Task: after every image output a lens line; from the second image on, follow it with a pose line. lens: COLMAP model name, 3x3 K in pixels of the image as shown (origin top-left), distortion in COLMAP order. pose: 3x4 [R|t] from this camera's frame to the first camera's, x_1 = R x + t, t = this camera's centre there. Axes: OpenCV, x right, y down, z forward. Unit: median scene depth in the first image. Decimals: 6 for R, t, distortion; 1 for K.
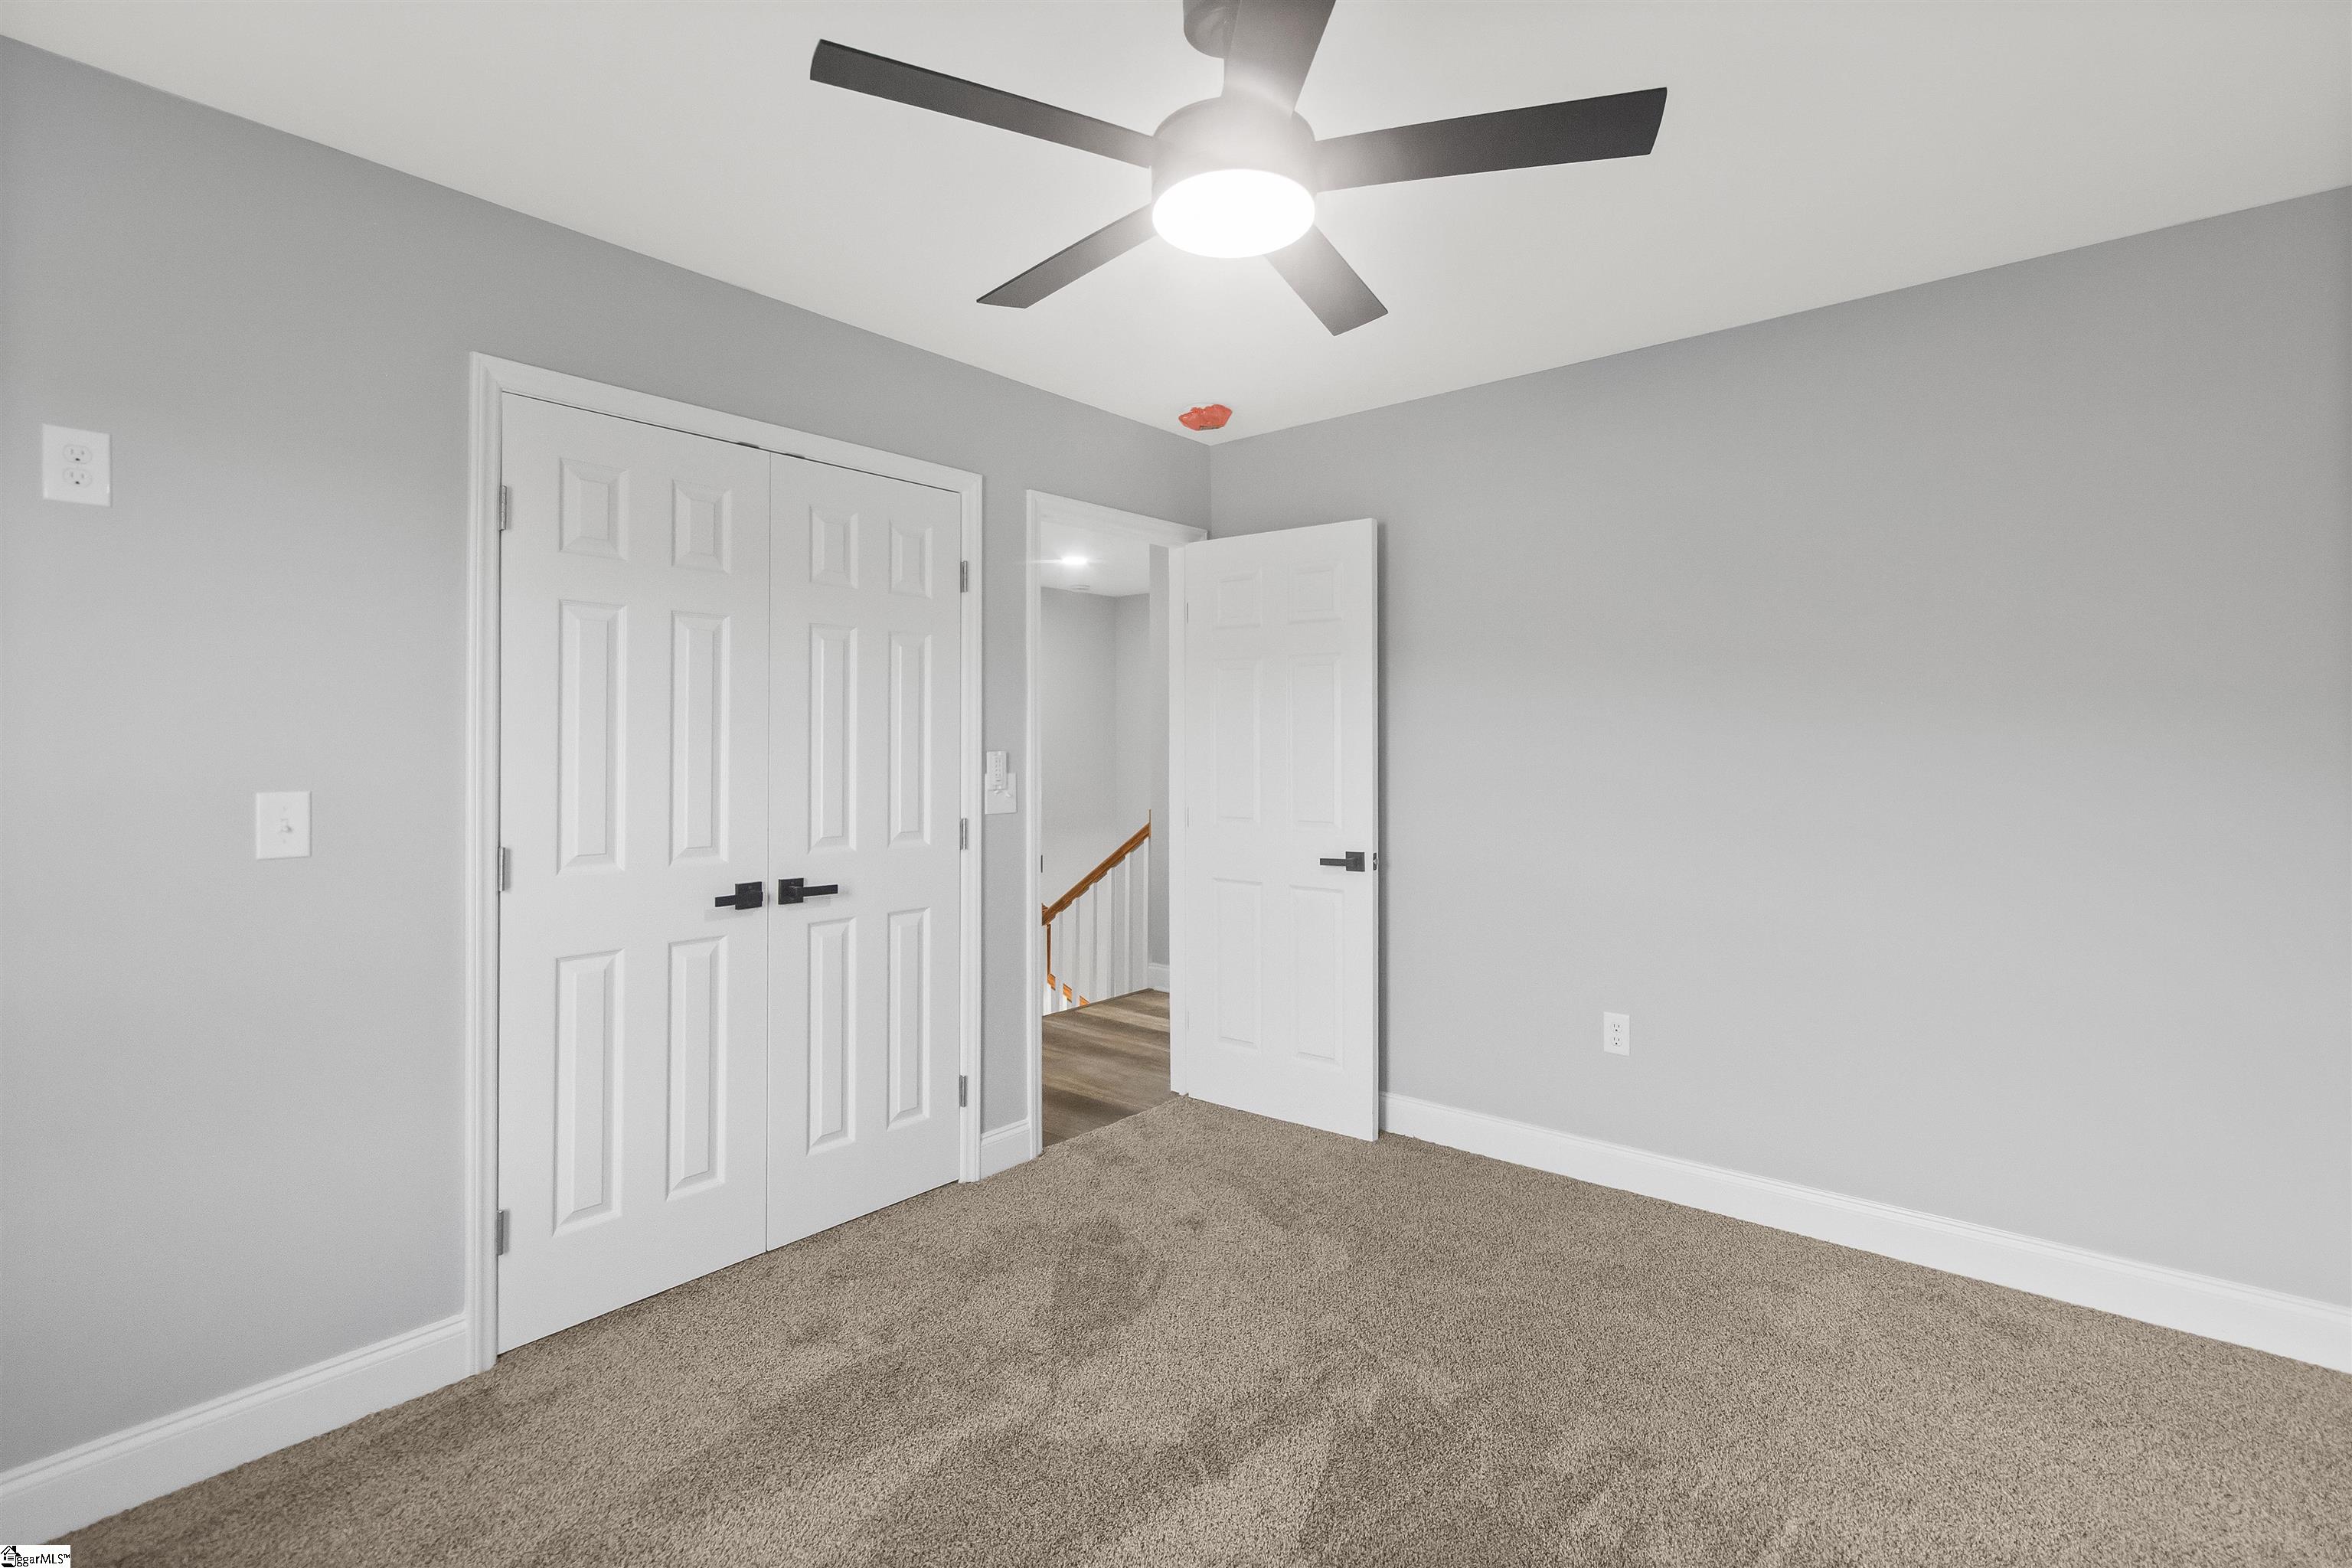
lens RADIAL K [[1091.0, 0, 1144.3], [0, 1091.0, 712.4], [0, 0, 1]] dist [-0.048727, 0.000026]
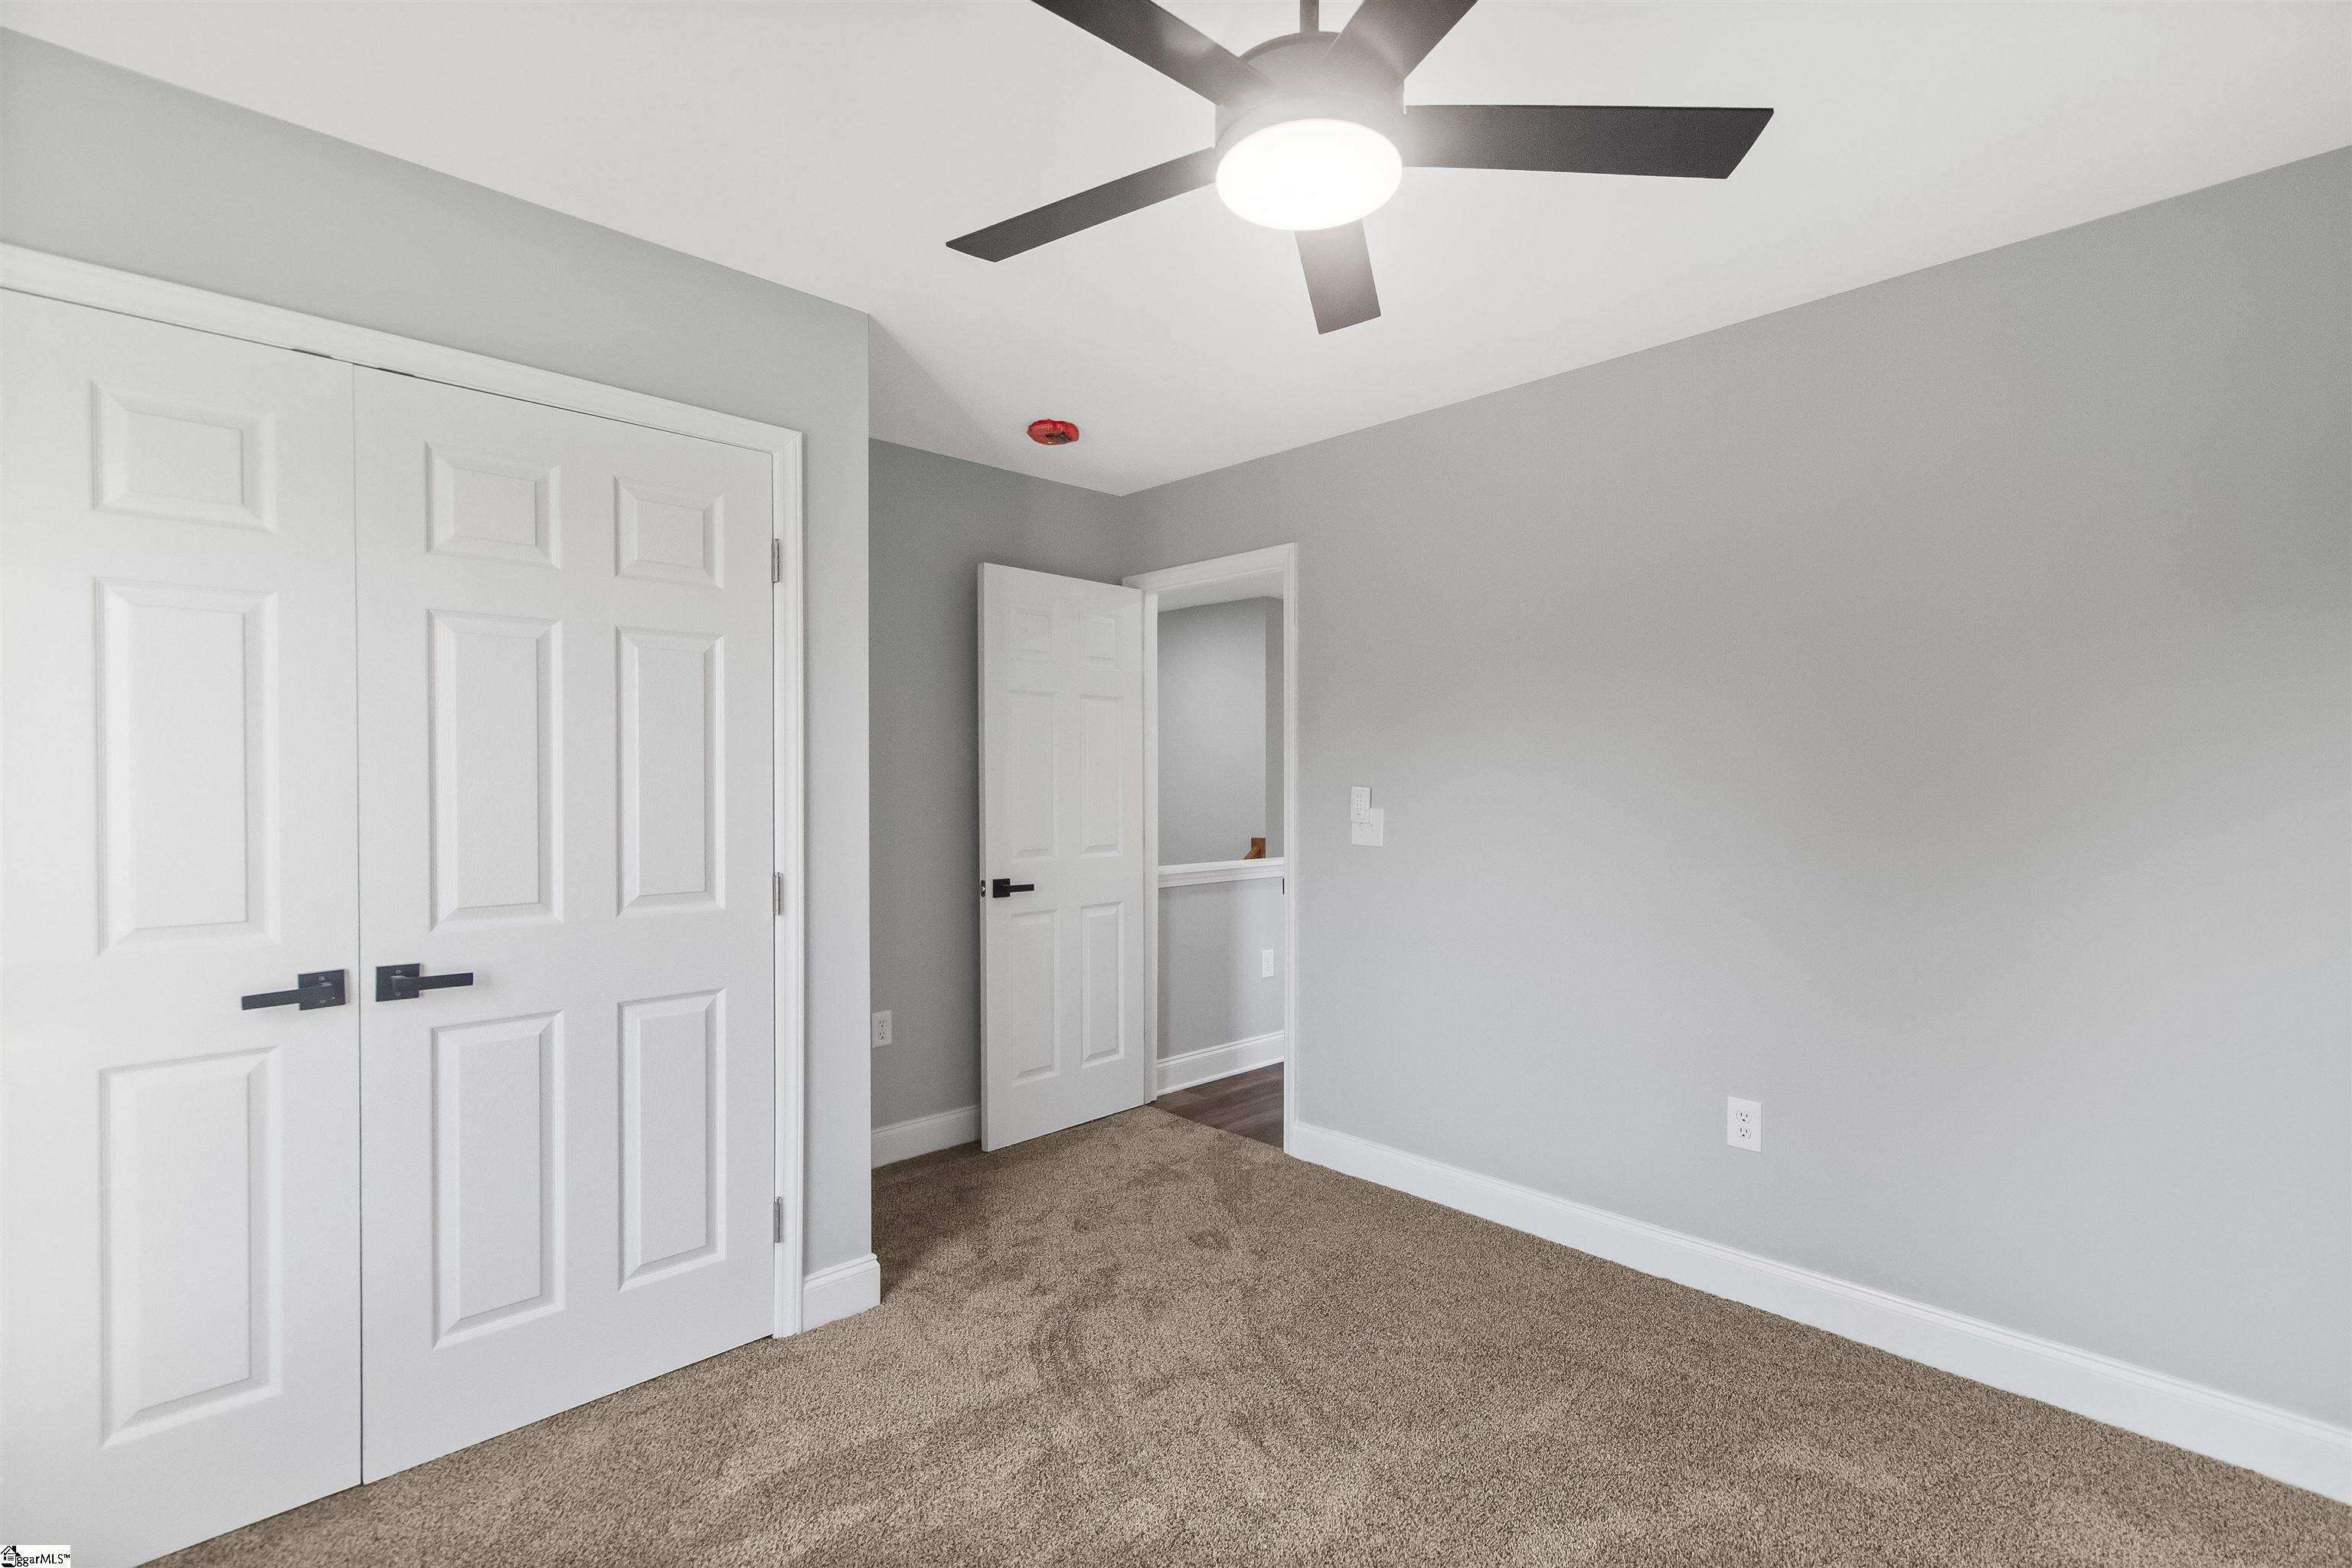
lens RADIAL K [[1120.0, 0, 1176.0], [0, 1120.0, 784.0], [0, 0, 1]] dist [0.017503, -0.000110]
pose [[0.995980, 0.003542, -0.089509, 0.189465], [-0.000651, 0.999478, 0.032305, 0.006199], [0.089577, -0.032117, 0.995462, 0.222962]]
